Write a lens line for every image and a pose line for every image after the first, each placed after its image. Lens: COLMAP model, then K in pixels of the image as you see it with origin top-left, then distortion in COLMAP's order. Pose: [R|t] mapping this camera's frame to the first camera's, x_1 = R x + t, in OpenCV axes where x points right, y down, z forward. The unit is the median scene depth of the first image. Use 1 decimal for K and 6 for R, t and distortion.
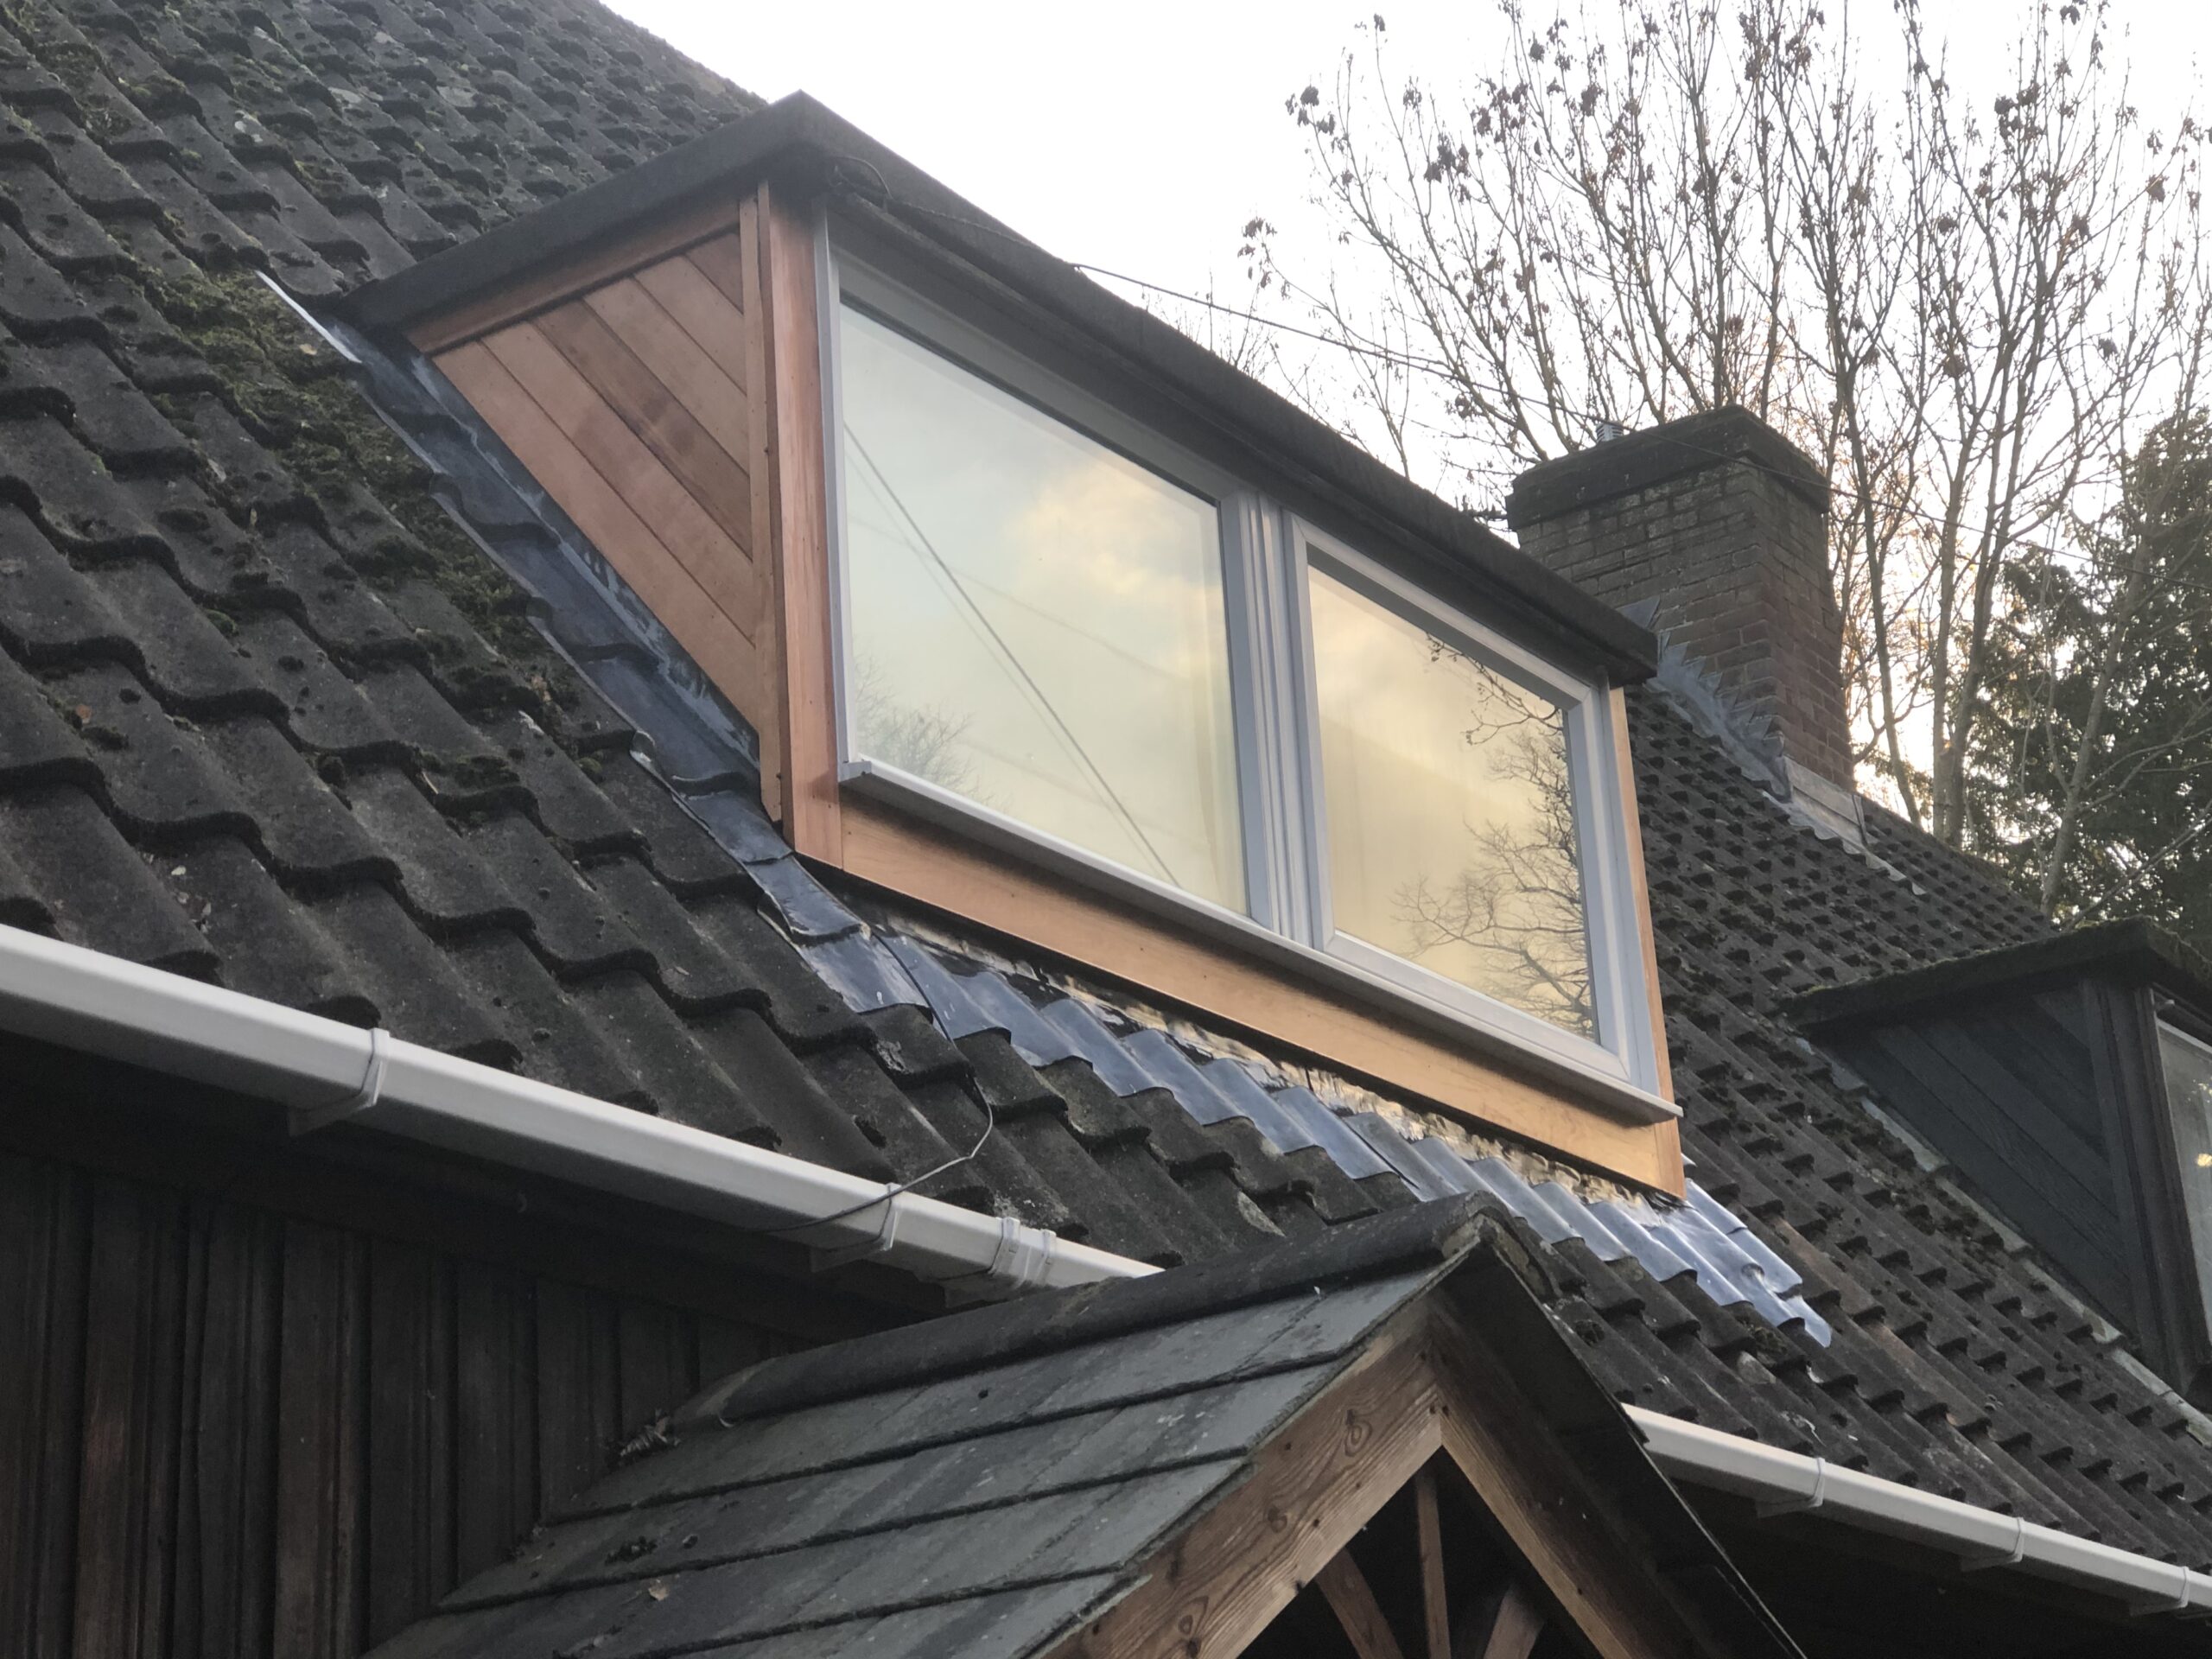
lens RADIAL K [[3846.7, 0, 1092.9], [0, 3846.7, 827.0], [0, 0, 1]] dist [0.051654, 0.000000]
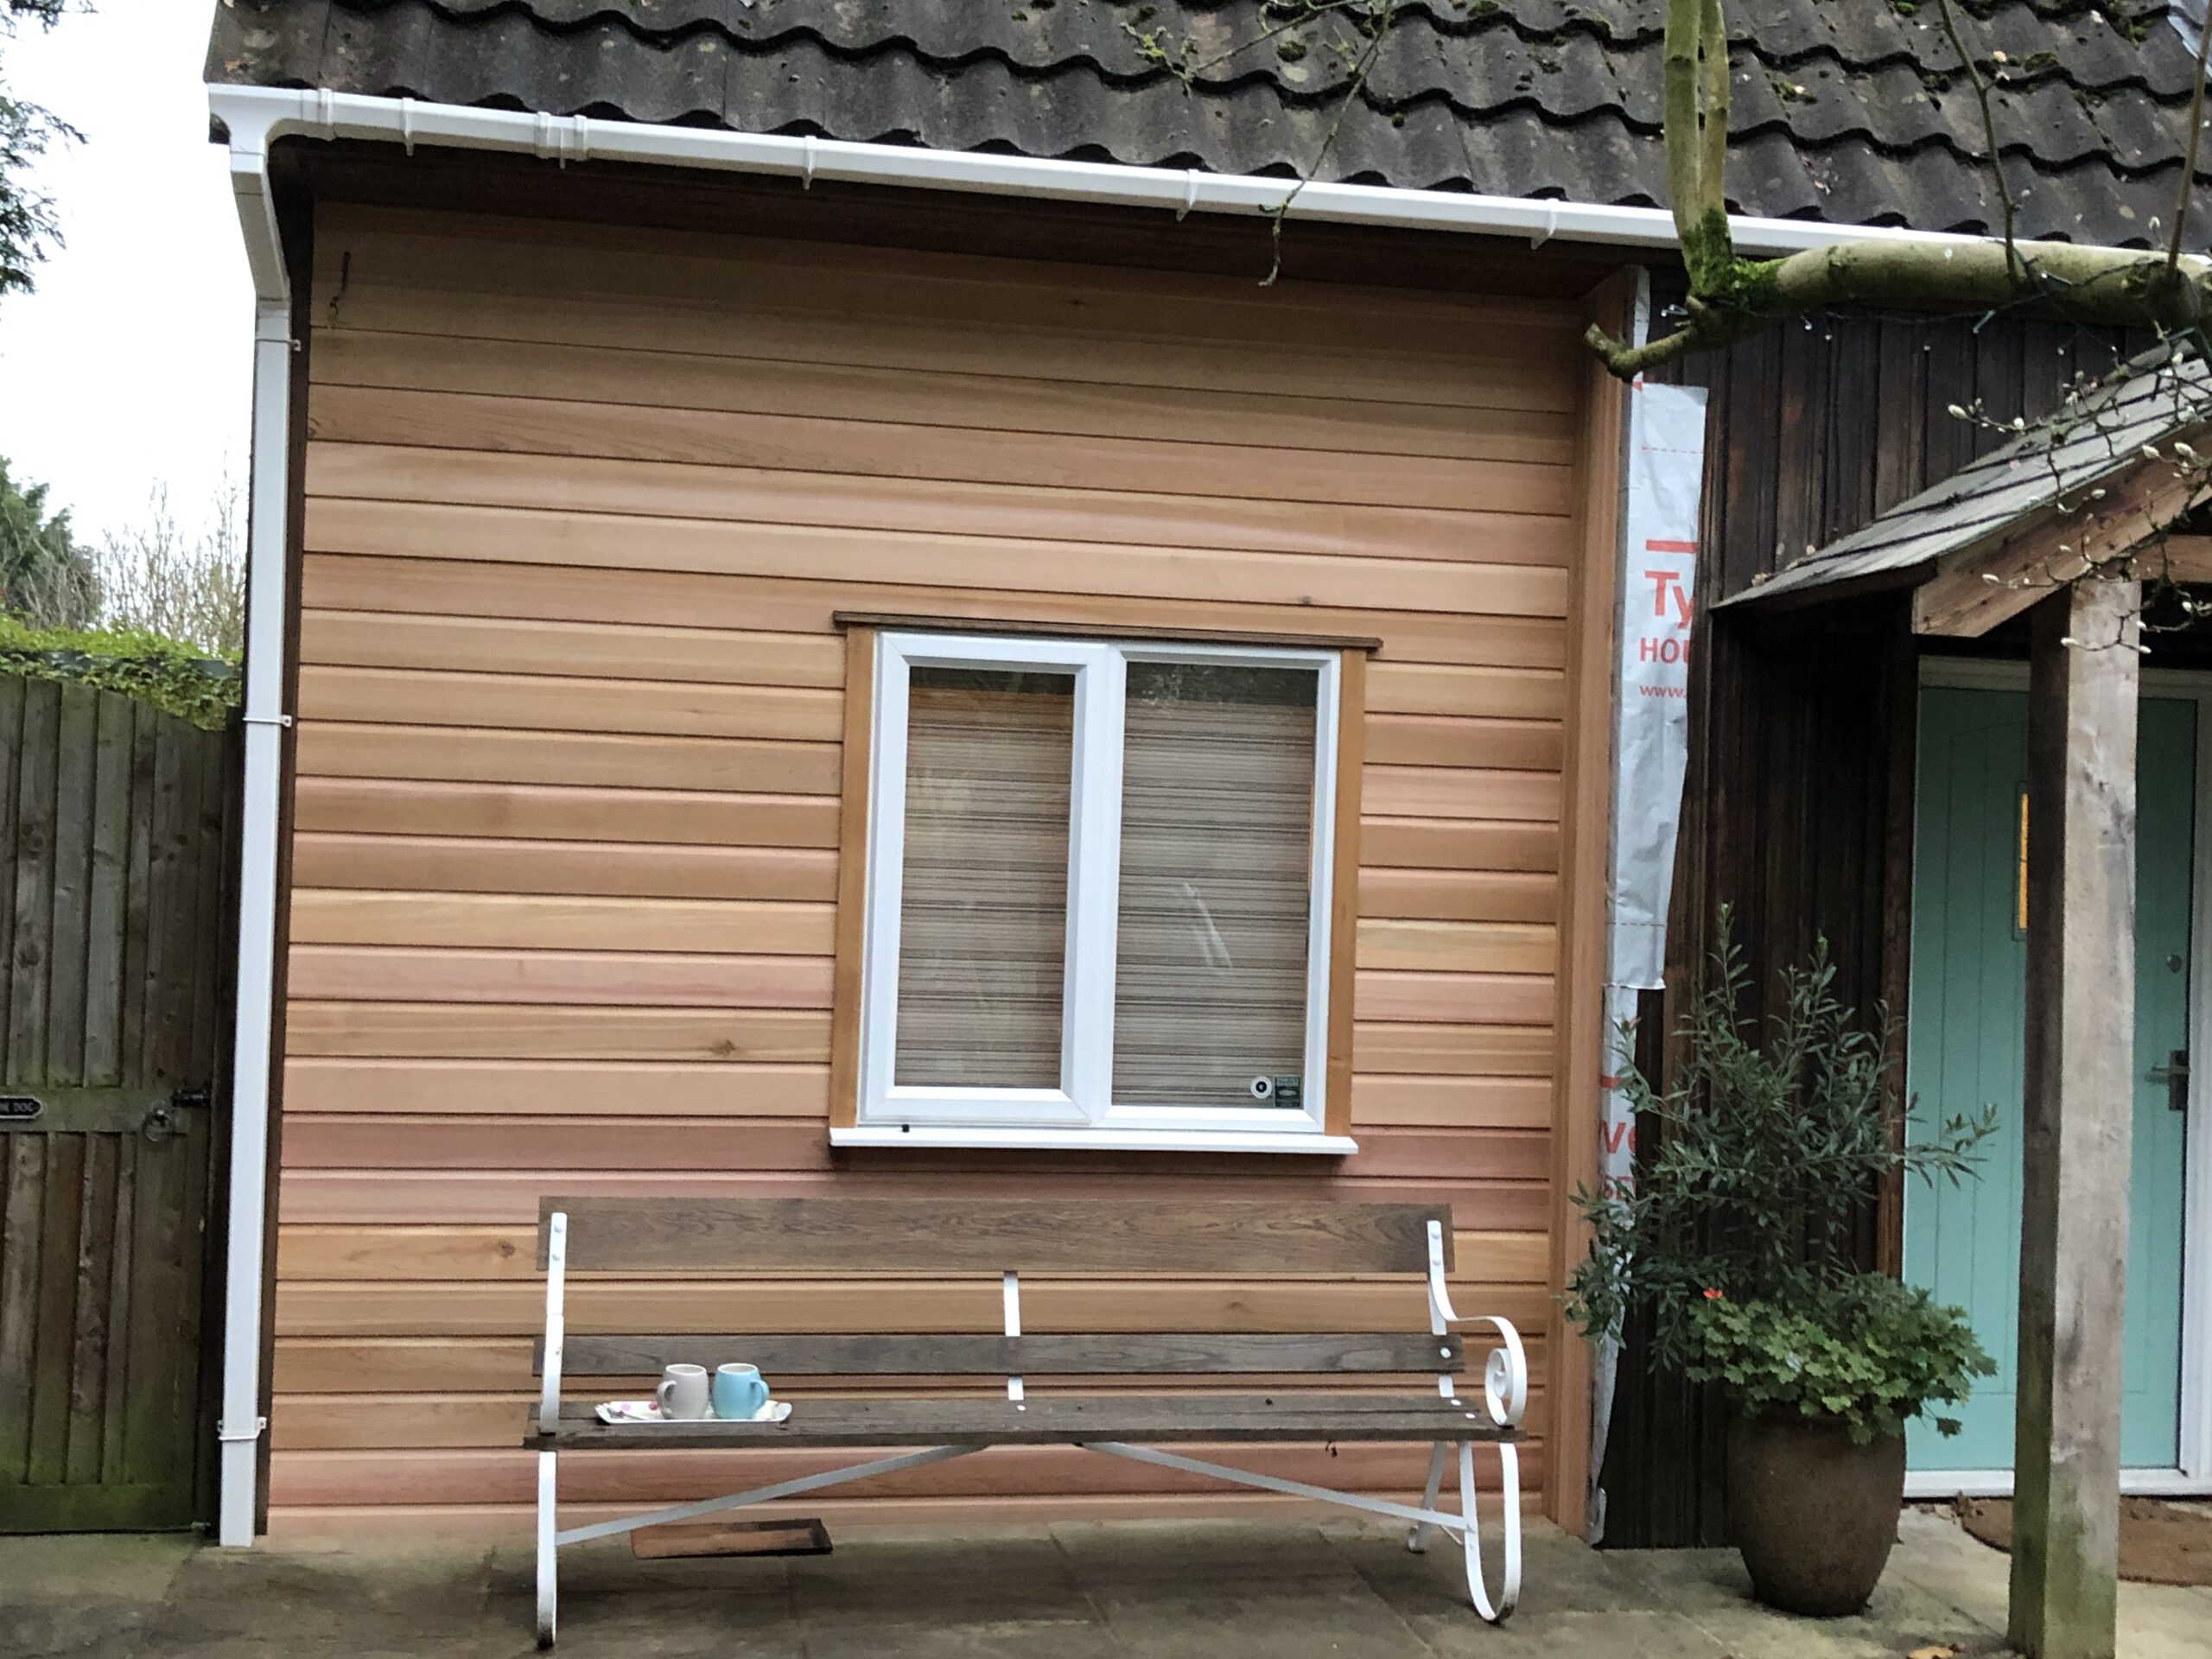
lens RADIAL K [[2602.3, 0, 1094.4], [0, 2602.3, 836.0], [0, 0, 1]] dist [0.018458, 0.000000]
pose [[0.723881, 0.067560, -0.686610, 0.495829], [0.173415, 0.945426, 0.275855, -0.103117], [0.667776, -0.318754, 0.672660, -0.427275]]
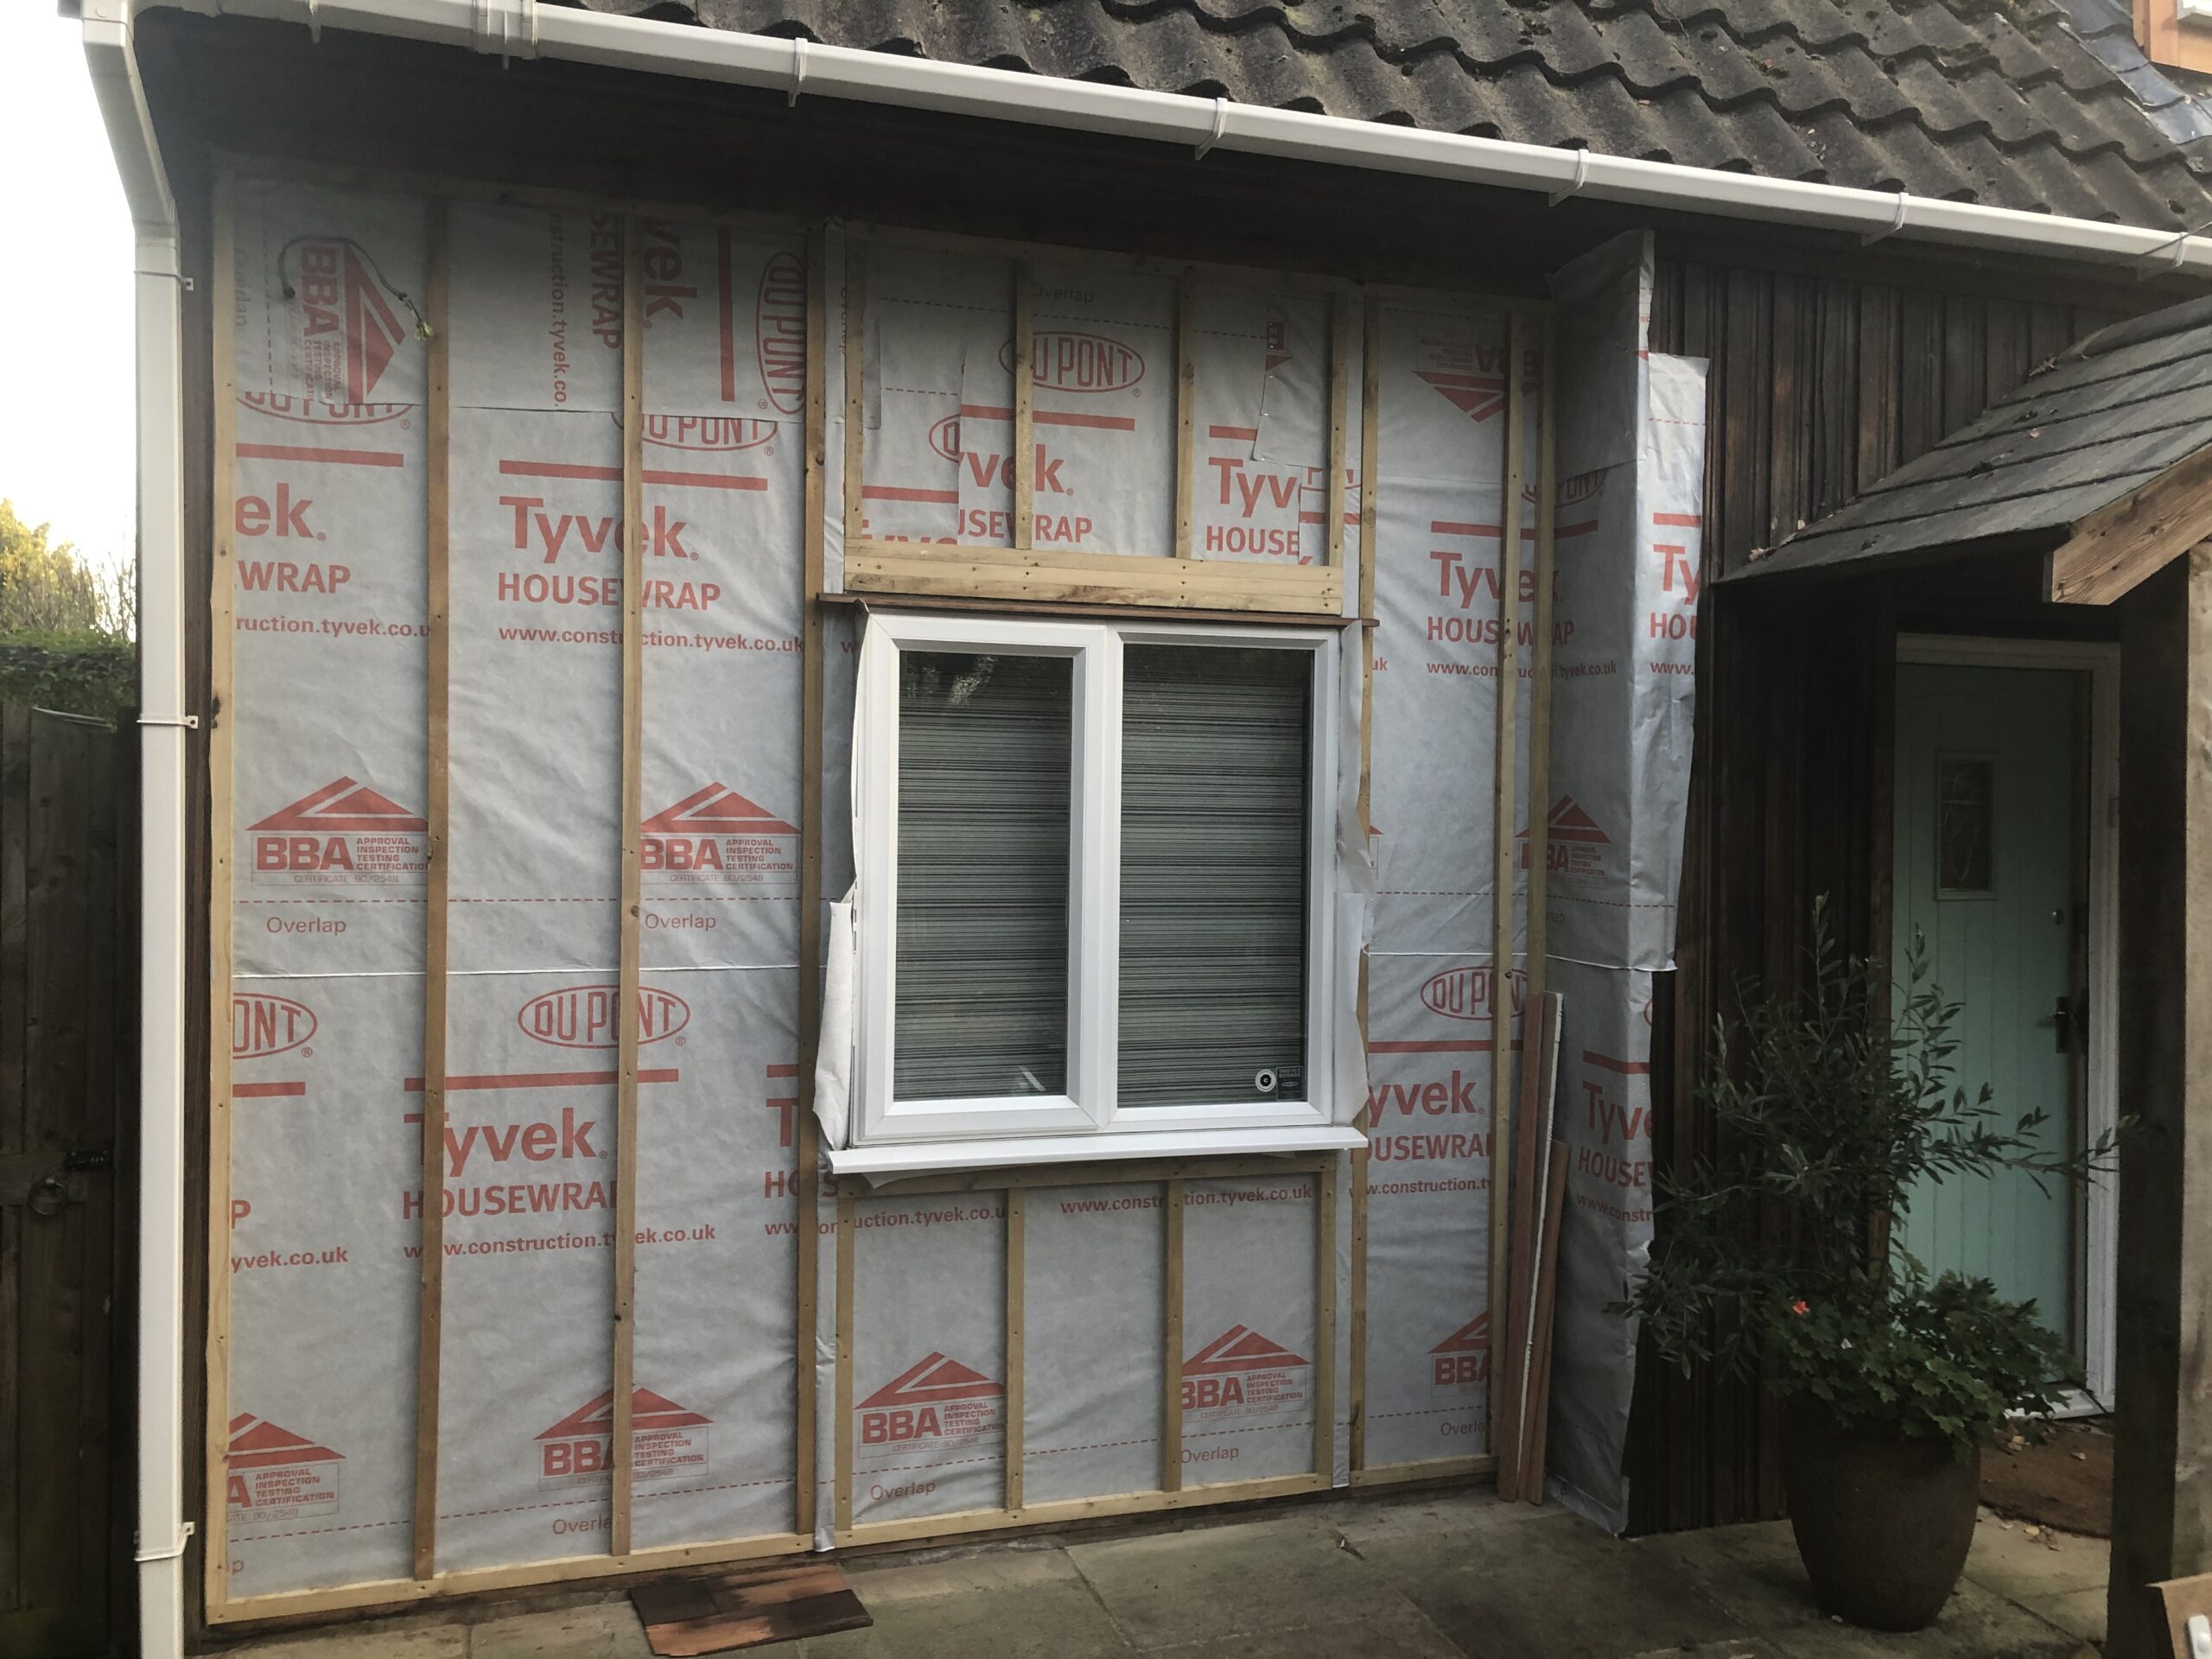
lens RADIAL K [[1812.8, 0, 1084.3], [0, 1812.8, 824.3], [0, 0, 1]] dist [0.027834, -0.017766]
pose [[0.806267, 0.069769, -0.587423, 0.072641], [0.154986, 0.933418, 0.323589, -0.019806], [0.570888, -0.351942, 0.741771, -0.176269]]
